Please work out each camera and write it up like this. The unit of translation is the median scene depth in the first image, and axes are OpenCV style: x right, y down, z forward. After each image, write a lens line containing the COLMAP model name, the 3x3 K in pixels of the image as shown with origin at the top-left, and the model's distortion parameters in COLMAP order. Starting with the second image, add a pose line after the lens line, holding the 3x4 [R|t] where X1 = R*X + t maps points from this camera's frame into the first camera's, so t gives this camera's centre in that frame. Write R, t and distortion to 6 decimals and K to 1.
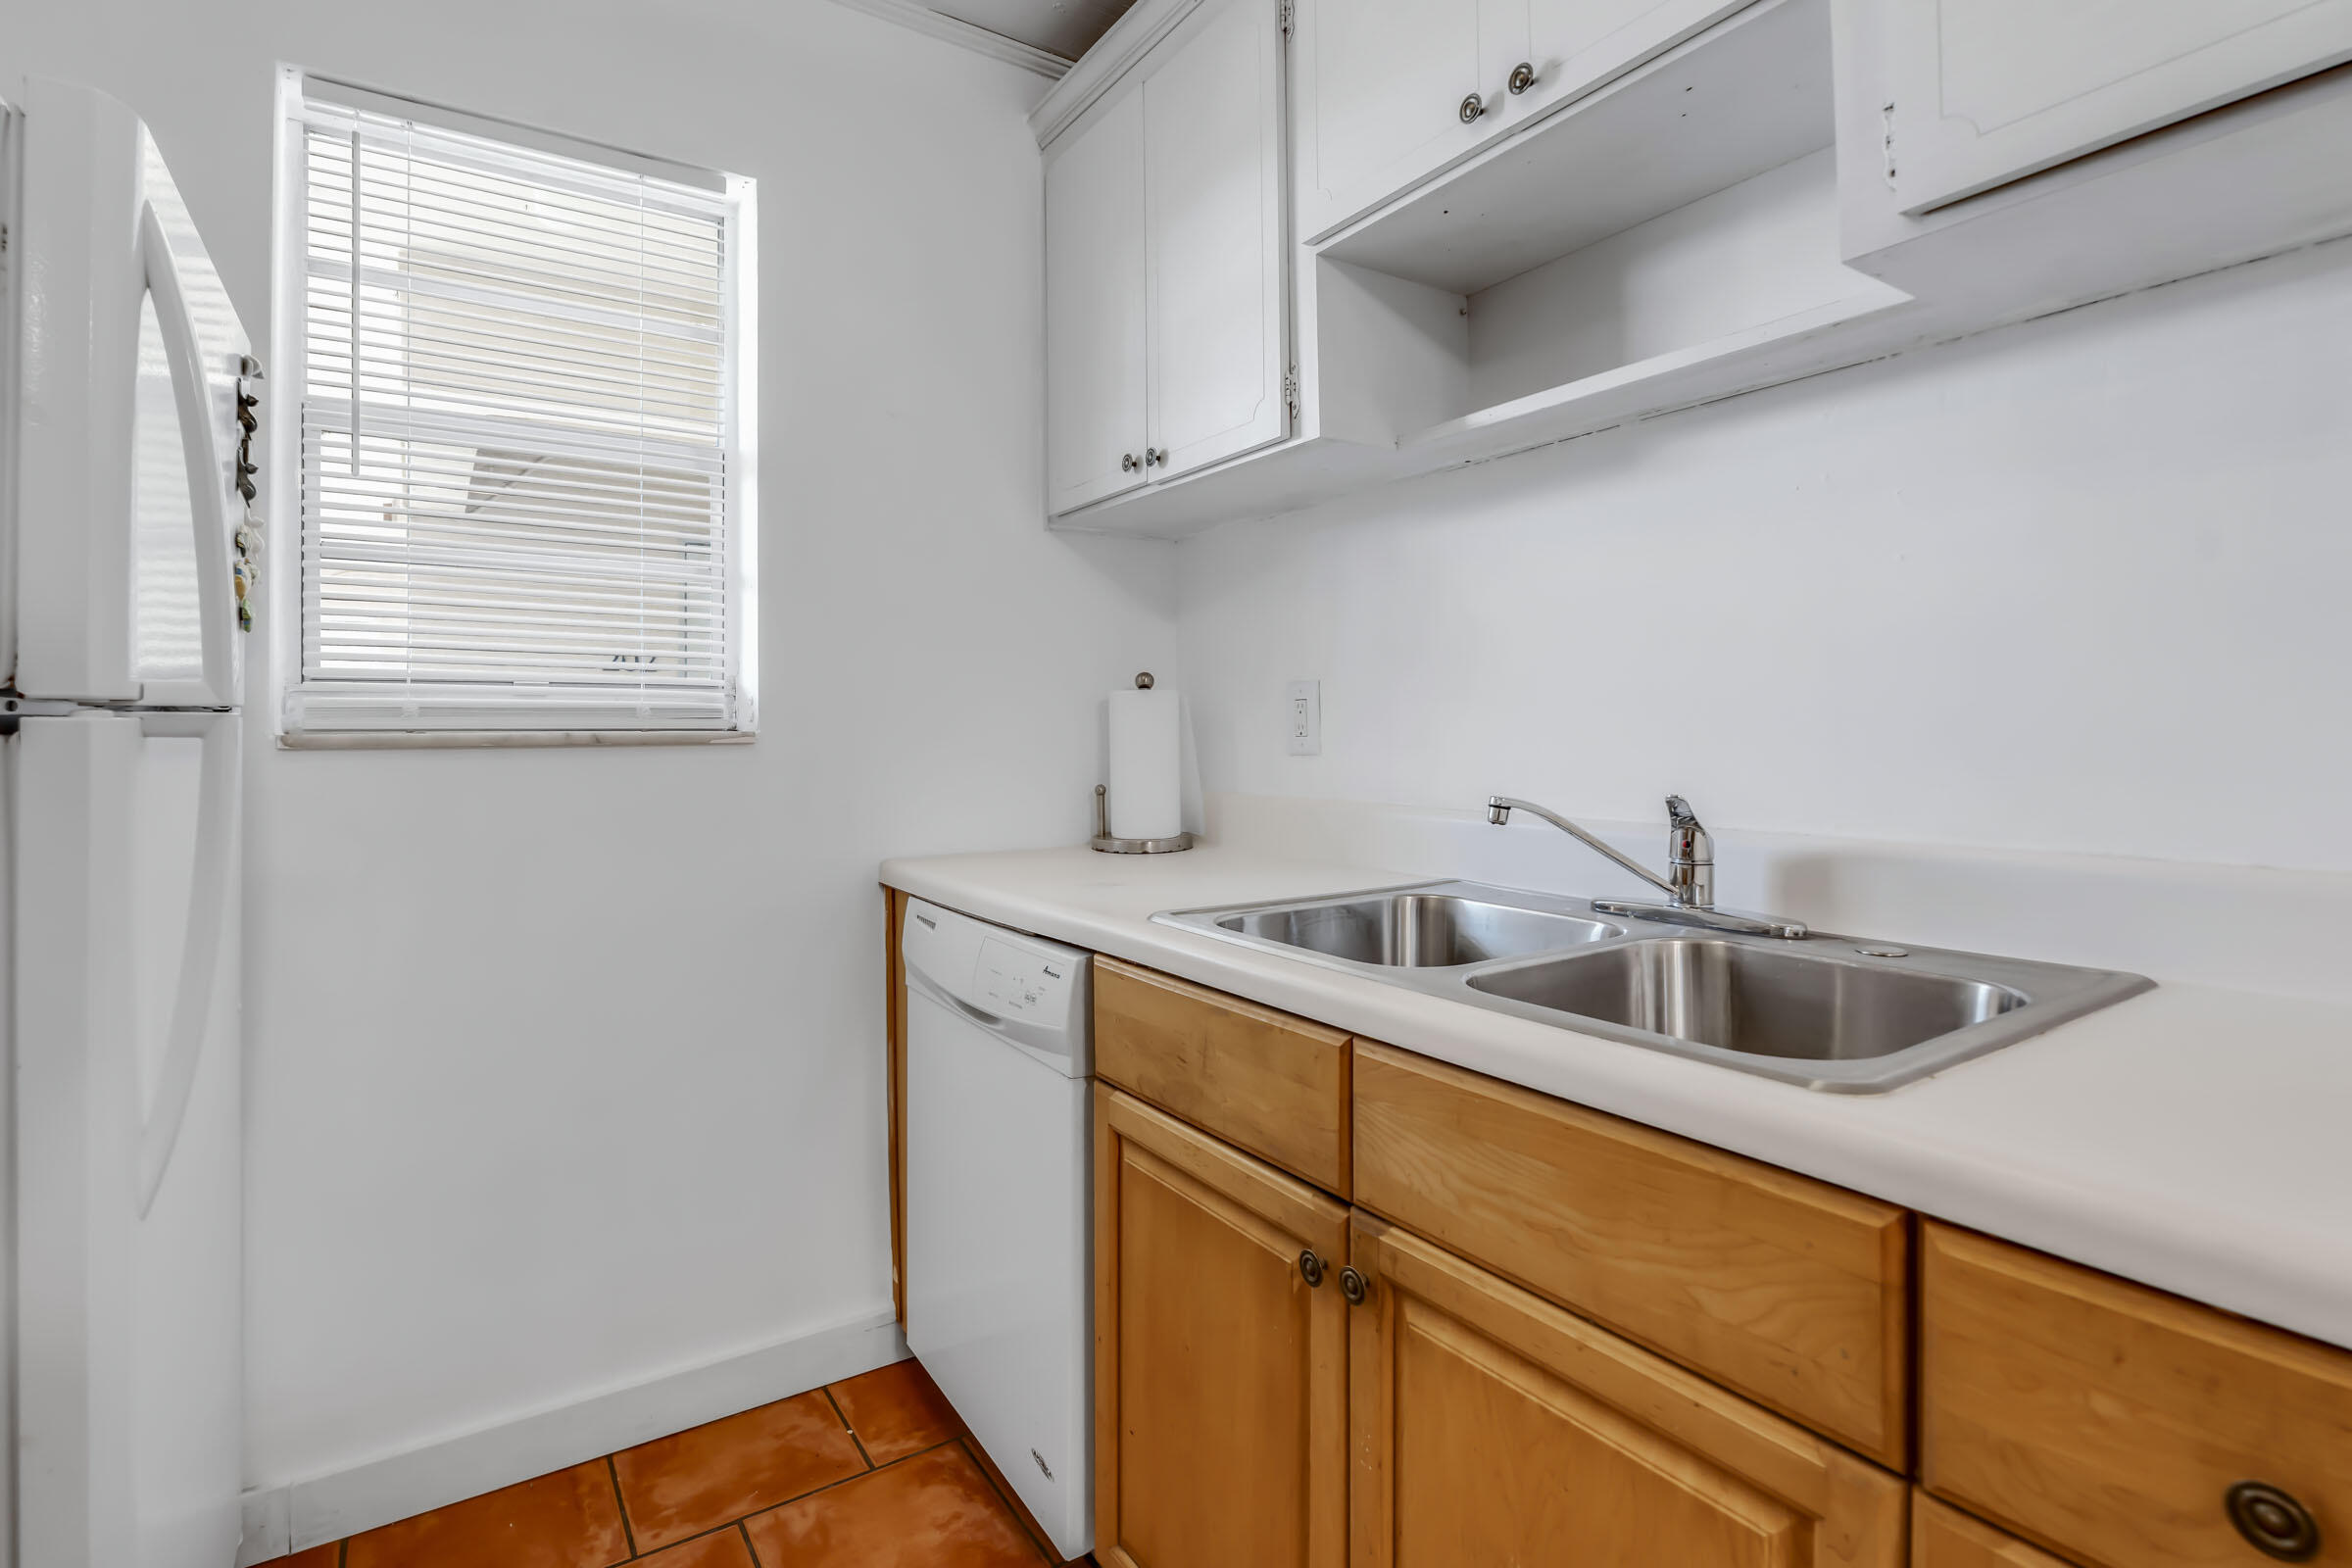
lens RADIAL K [[1112.9, 0, 1169.8], [0, 1112.9, 712.1], [0, 0, 1]] dist [-0.023450, 0.004836]
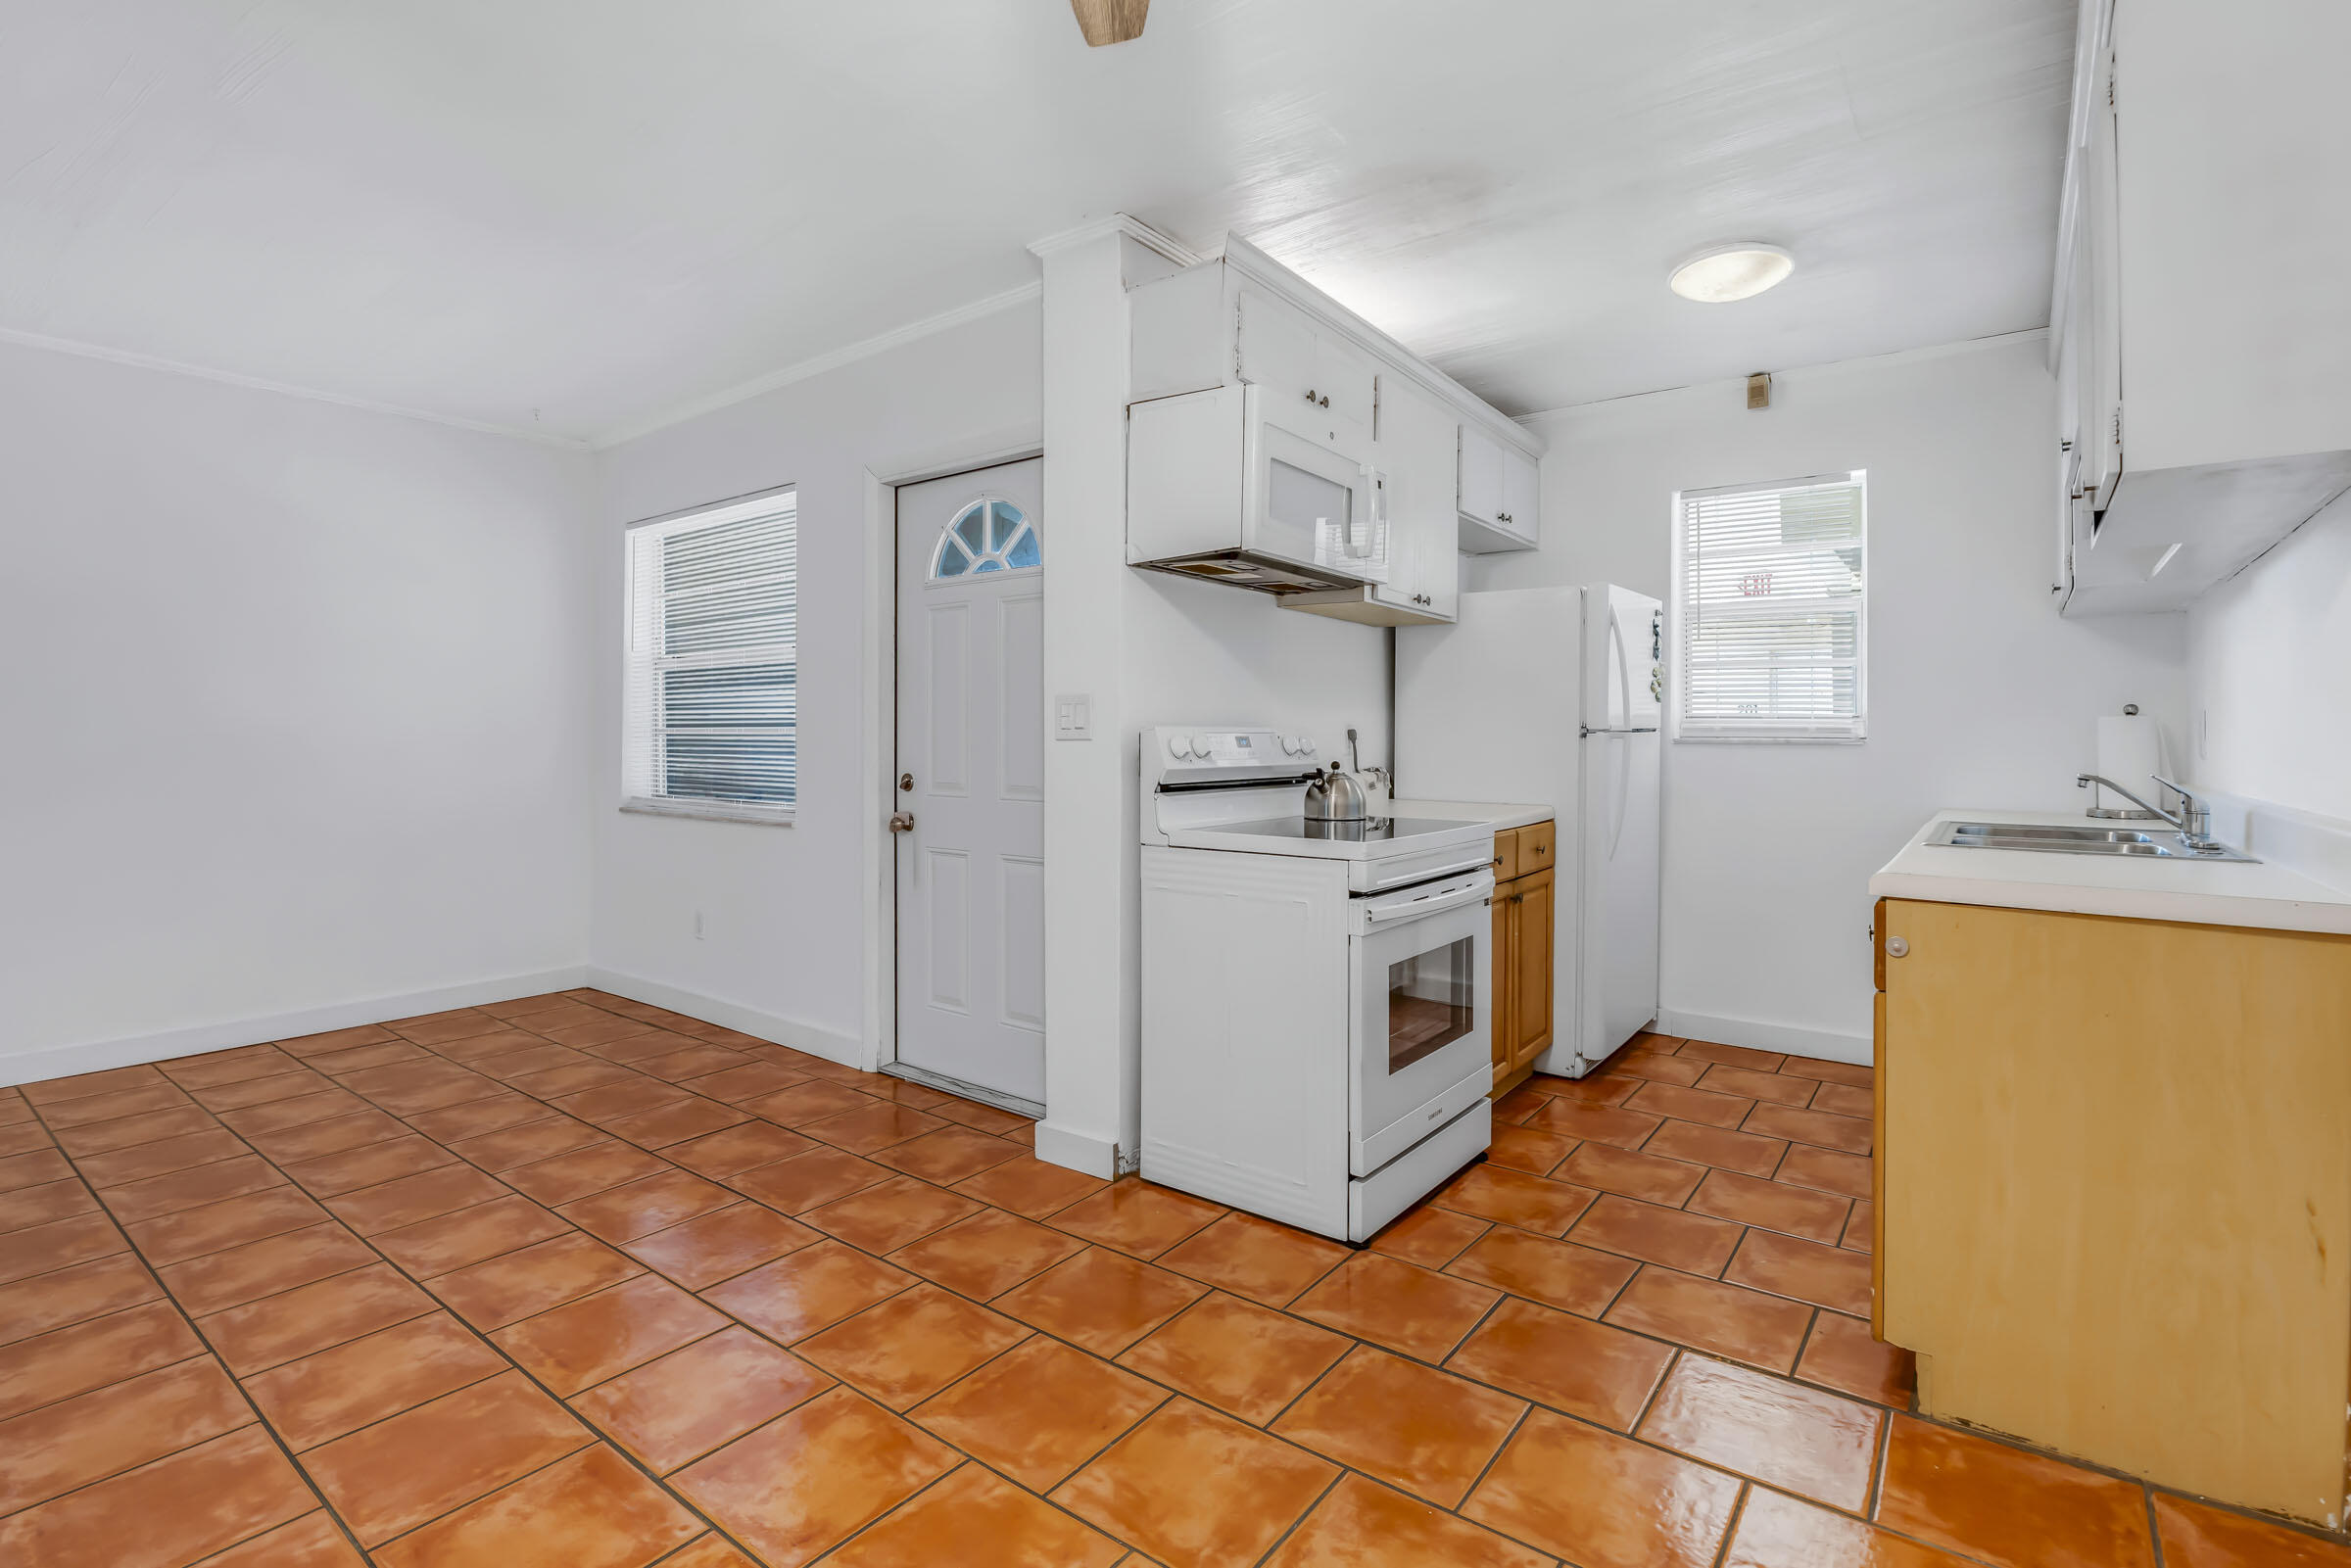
lens RADIAL K [[1112.3, 0, 1195.5], [0, 1112.3, 741.5], [0, 0, 1]] dist [-0.023450, 0.004836]
pose [[0.329885, 0.013000, -0.943932, 1.319387], [0.007886, 0.999832, 0.016526, -0.025163], [0.943988, -0.012895, 0.329727, -0.978056]]
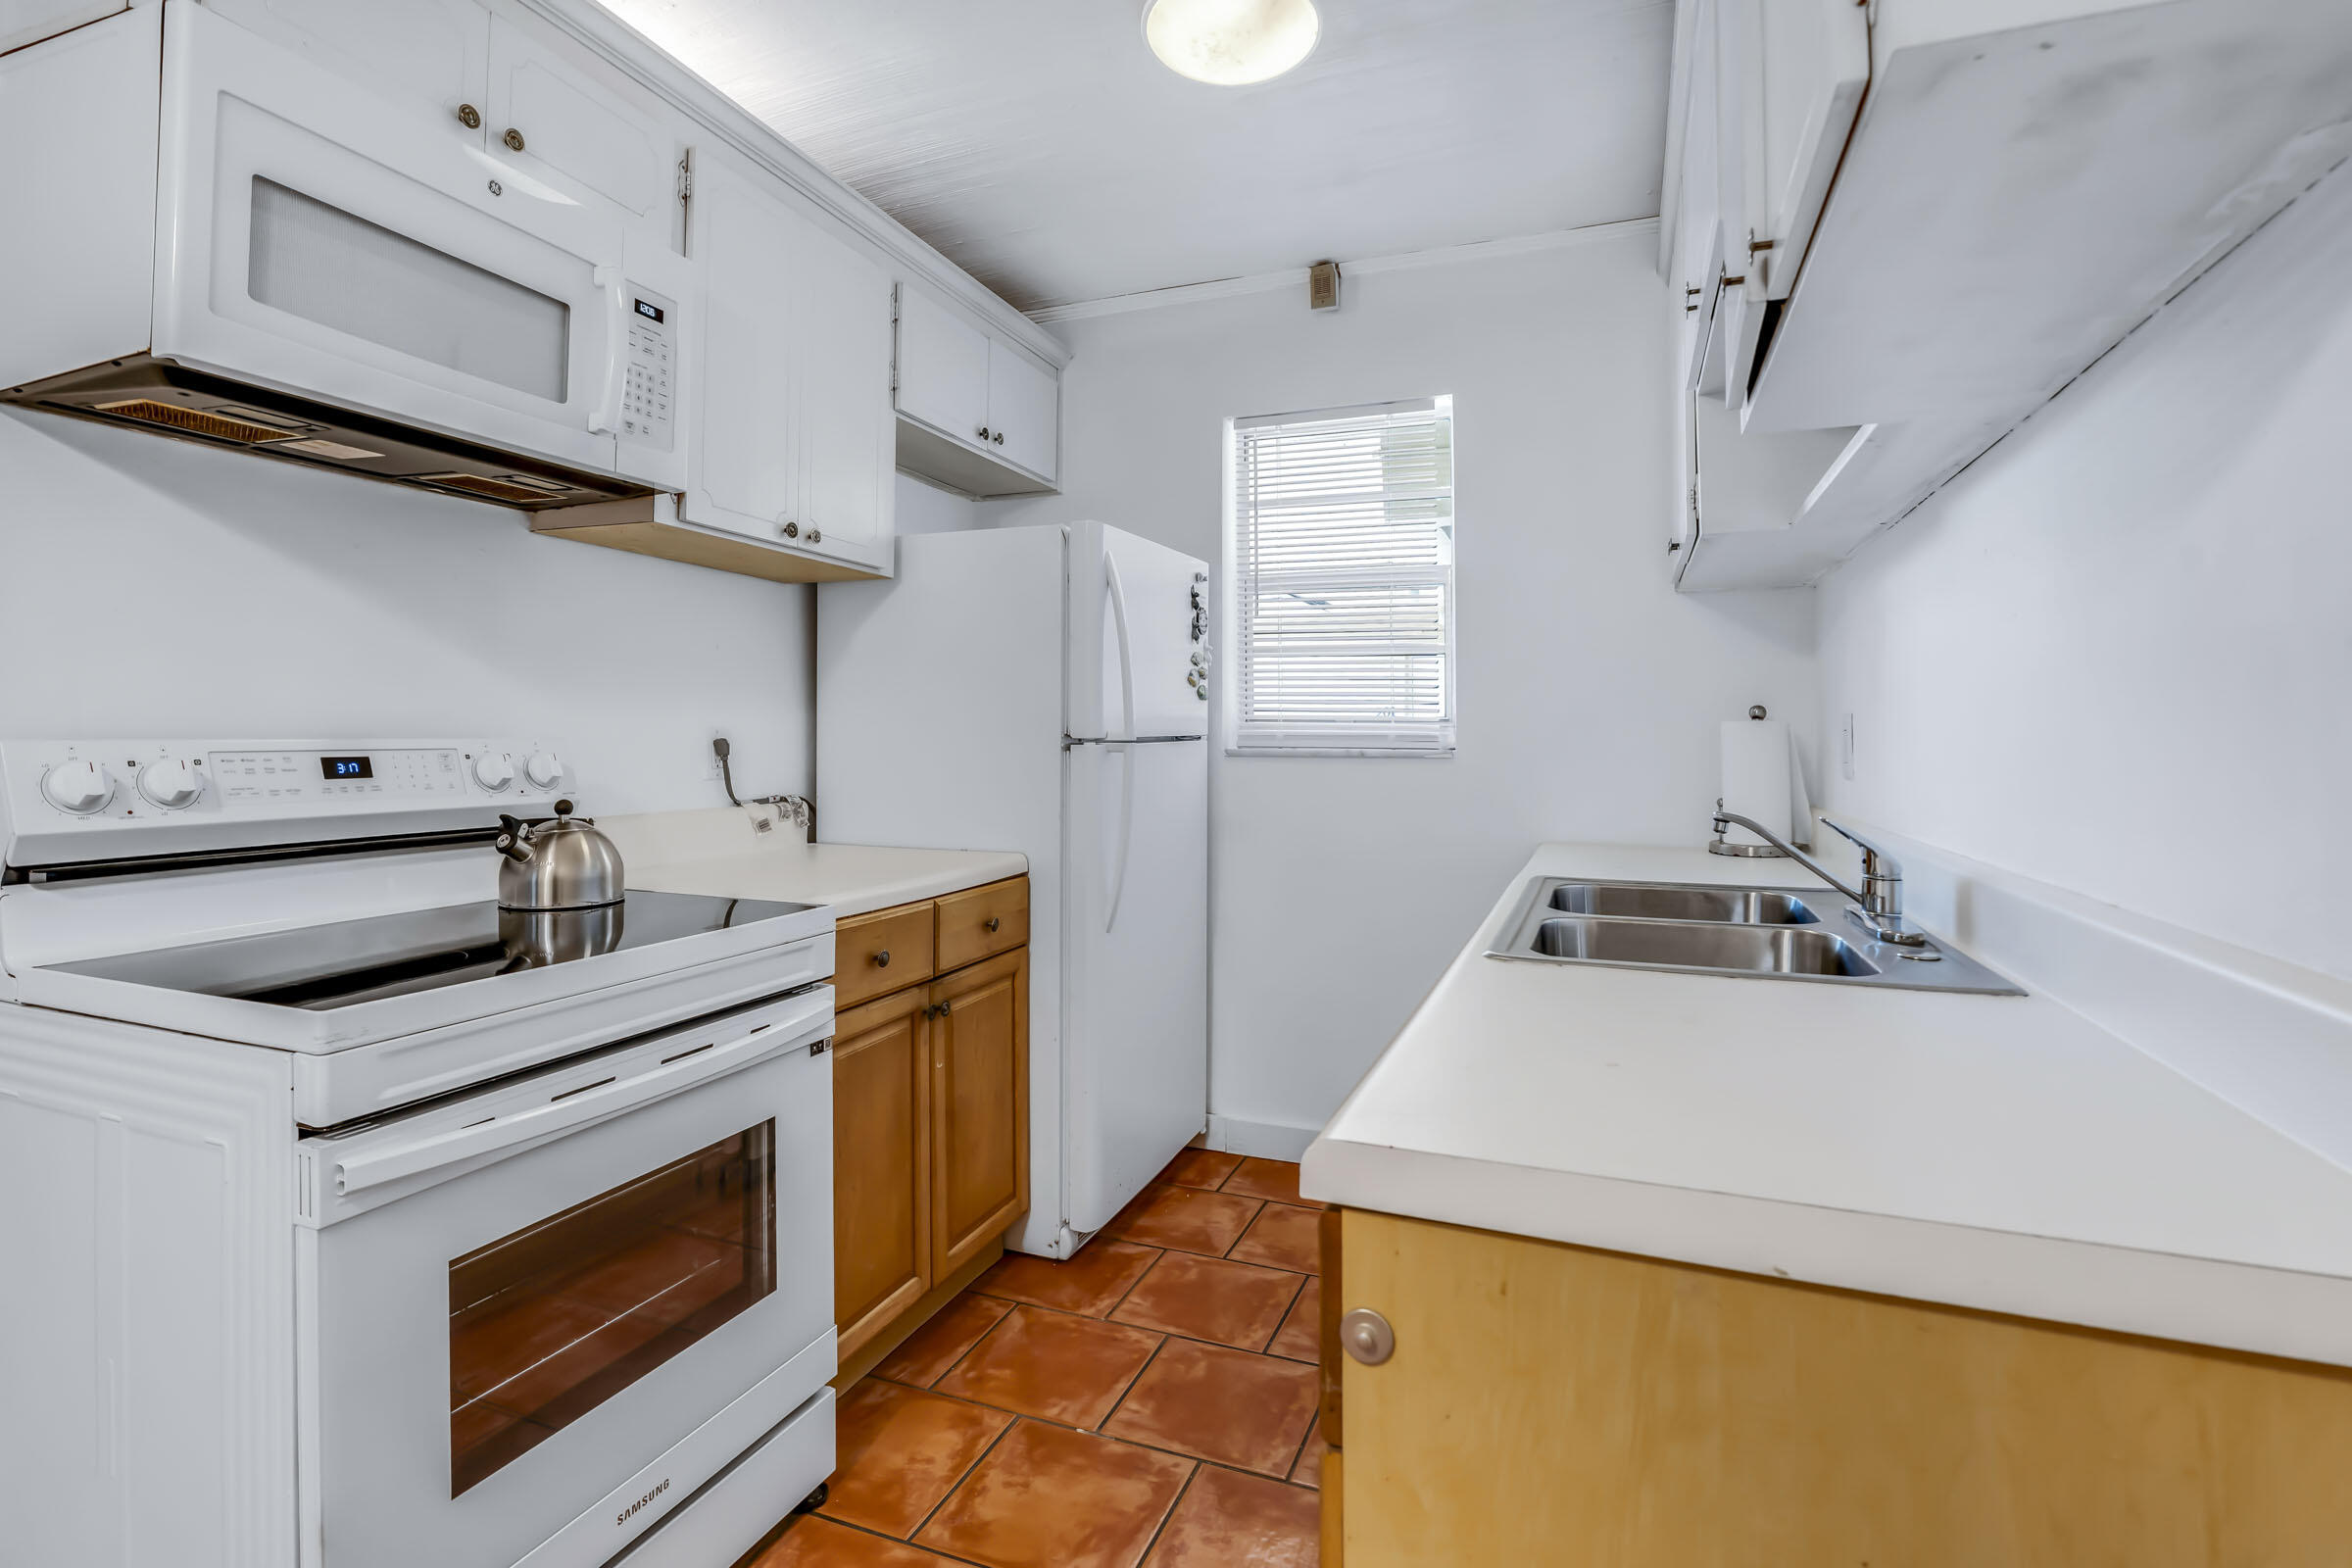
lens RADIAL K [[1112.9, 0, 1200.0], [0, 1112.9, 719.4], [0, 0, 1]] dist [-0.023450, 0.004836]
pose [[0.574371, -0.005692, -0.818575, 0.800252], [0.006429, 0.999976, -0.002443, -0.027880], [0.818570, -0.003860, 0.574394, -0.216400]]
